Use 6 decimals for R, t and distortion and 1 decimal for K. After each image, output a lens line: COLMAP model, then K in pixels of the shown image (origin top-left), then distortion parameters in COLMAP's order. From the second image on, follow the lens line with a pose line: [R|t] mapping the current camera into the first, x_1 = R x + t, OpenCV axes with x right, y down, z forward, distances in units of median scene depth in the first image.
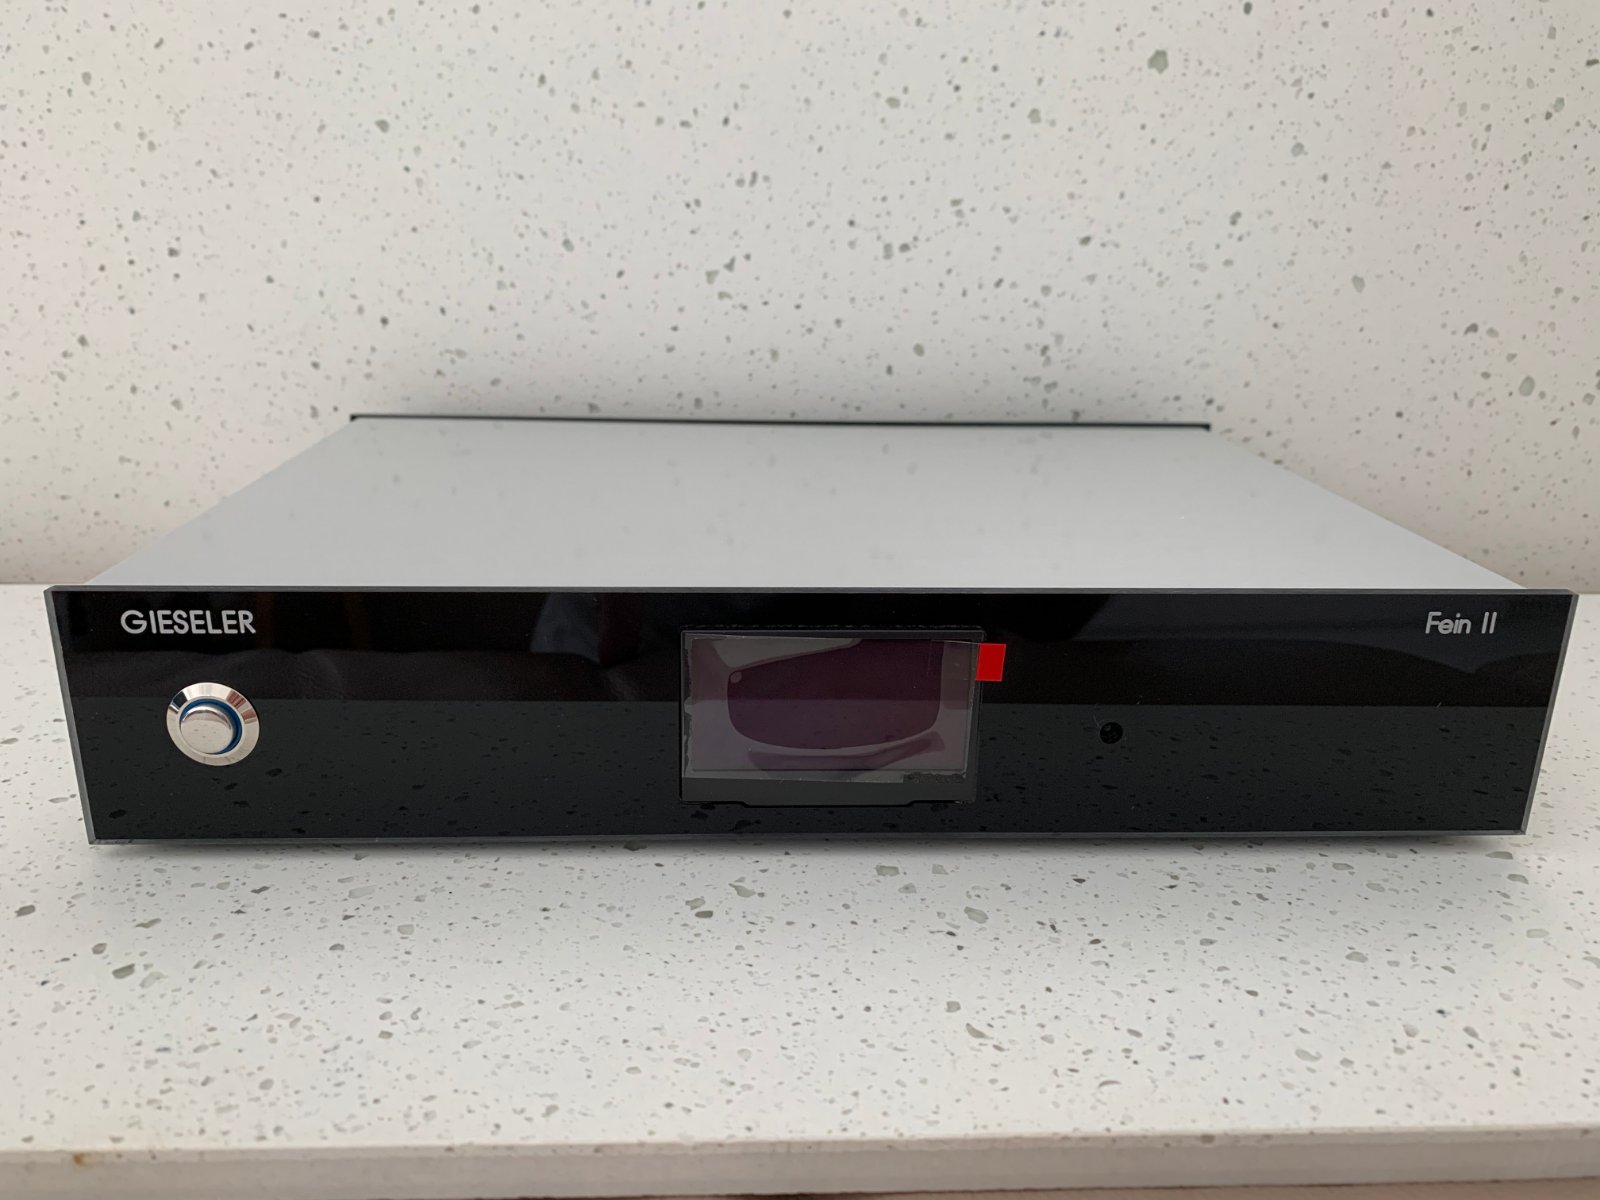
lens RADIAL K [[1169.5, 0, 791.8], [0, 1169.5, 604.7], [0, 0, 1]] dist [-0.015821, 0.013450]
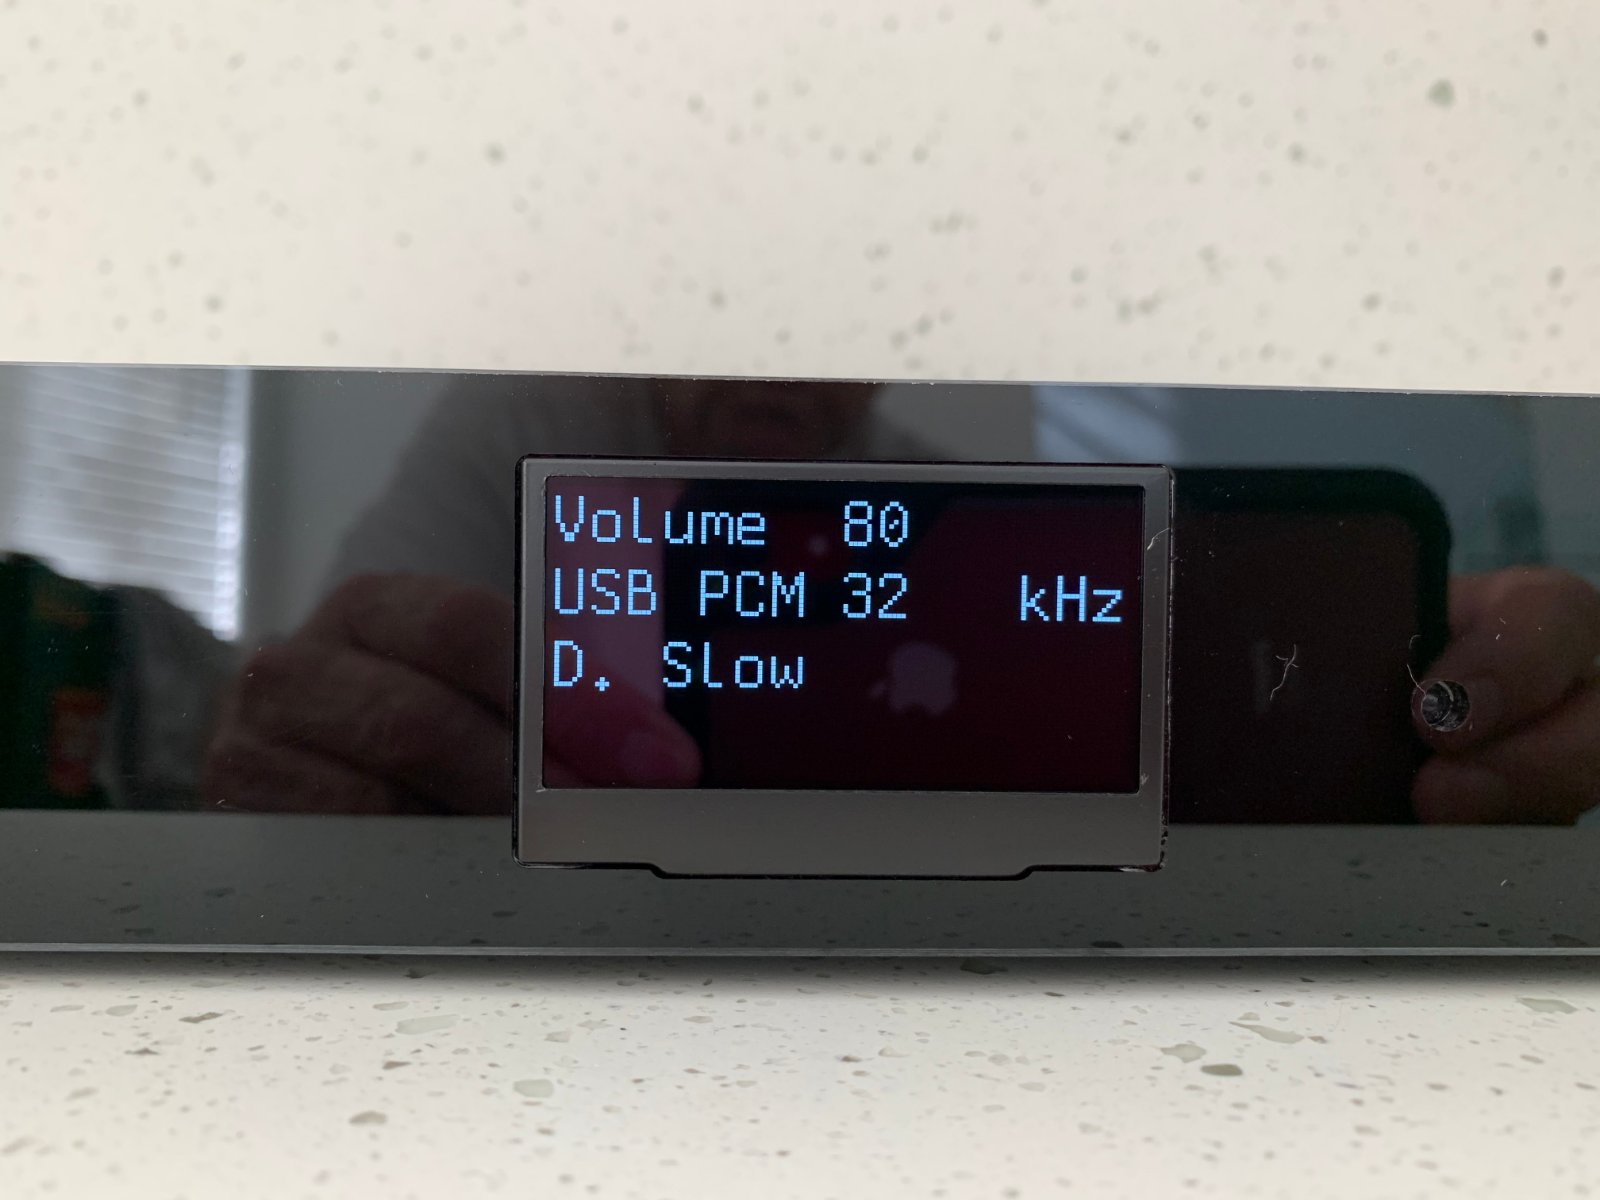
lens RADIAL K [[1207.5, 0, 800.0], [0, 1207.5, 600.0], [0, 0, 1]] dist [-0.012248, -0.000441]
pose [[0.999847, -0.001186, -0.017455, -0.124140], [-0.004143, 0.953263, -0.302115, 0.131435], [0.016998, 0.302141, 0.953112, 0.293765]]
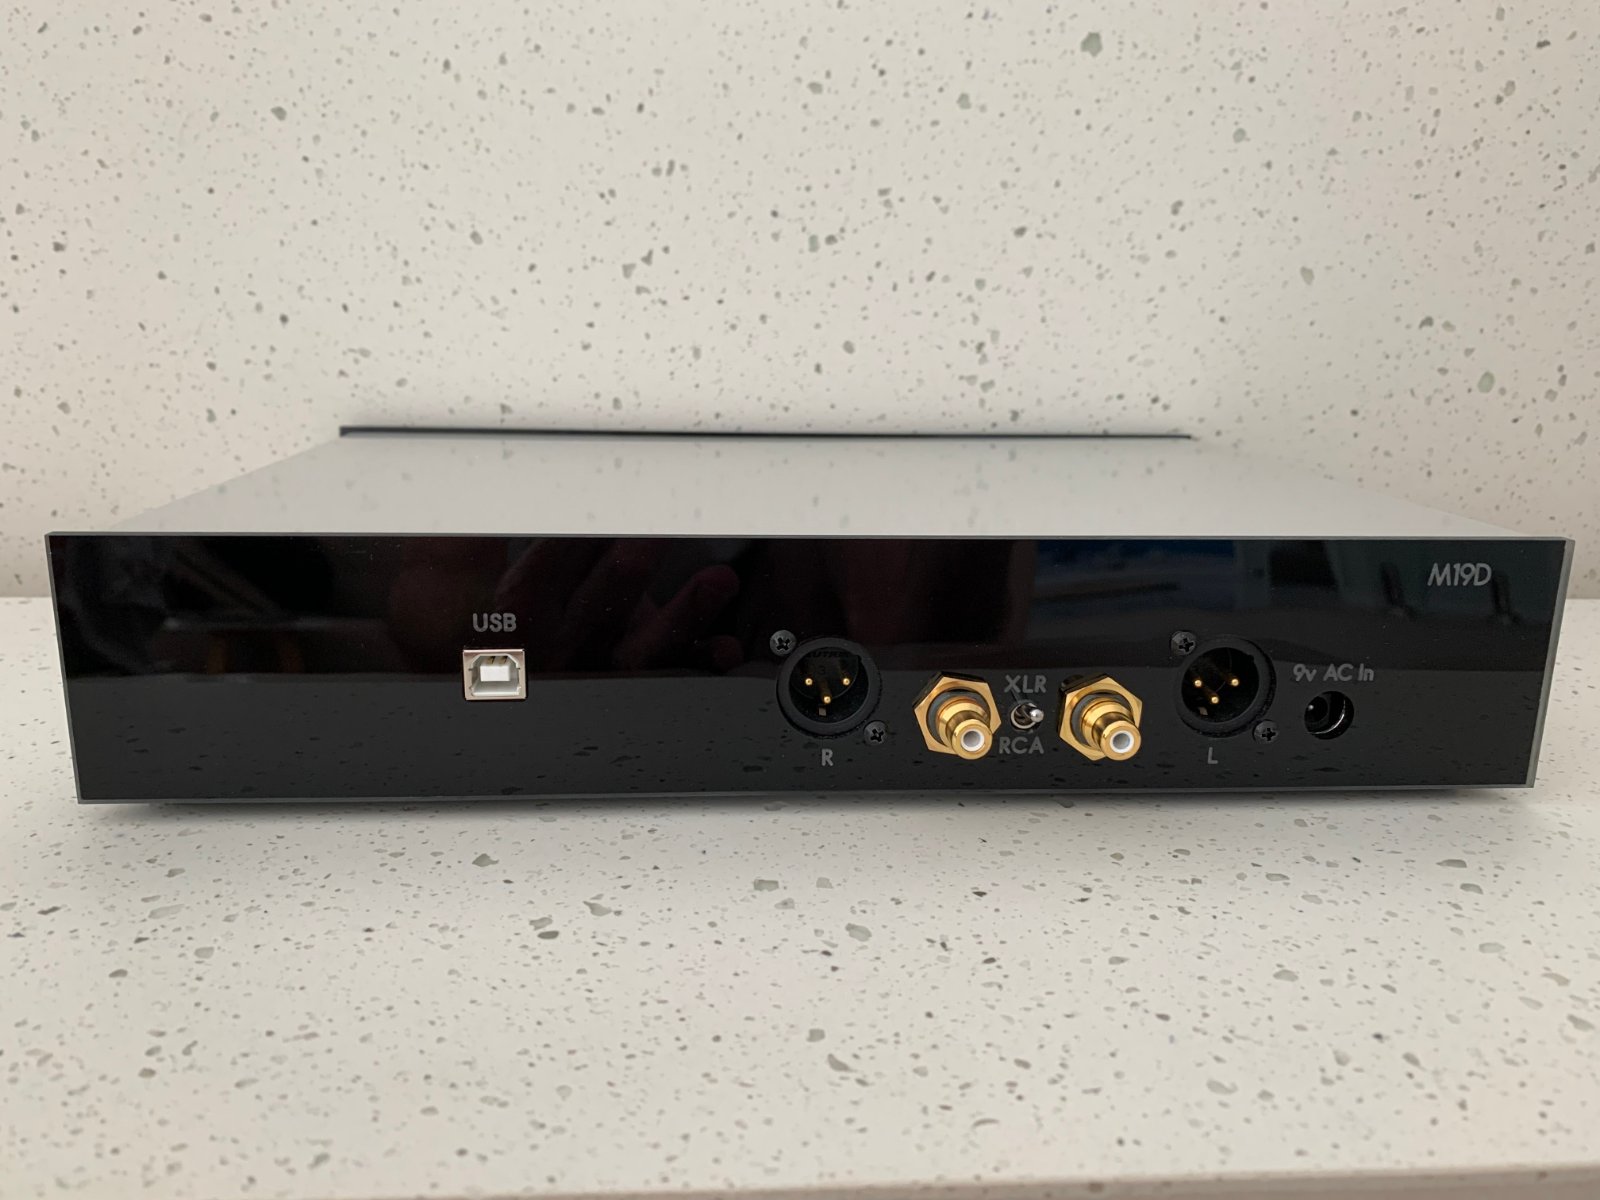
lens RADIAL K [[1169.5, 0, 791.8], [0, 1169.5, 604.7], [0, 0, 1]] dist [-0.015821, 0.013450]
pose [[0.999953, -0.006897, 0.006824, 0.058397], [0.007142, 0.999302, -0.036660, 0.028147], [-0.006566, 0.036707, 0.999304, 0.060493]]
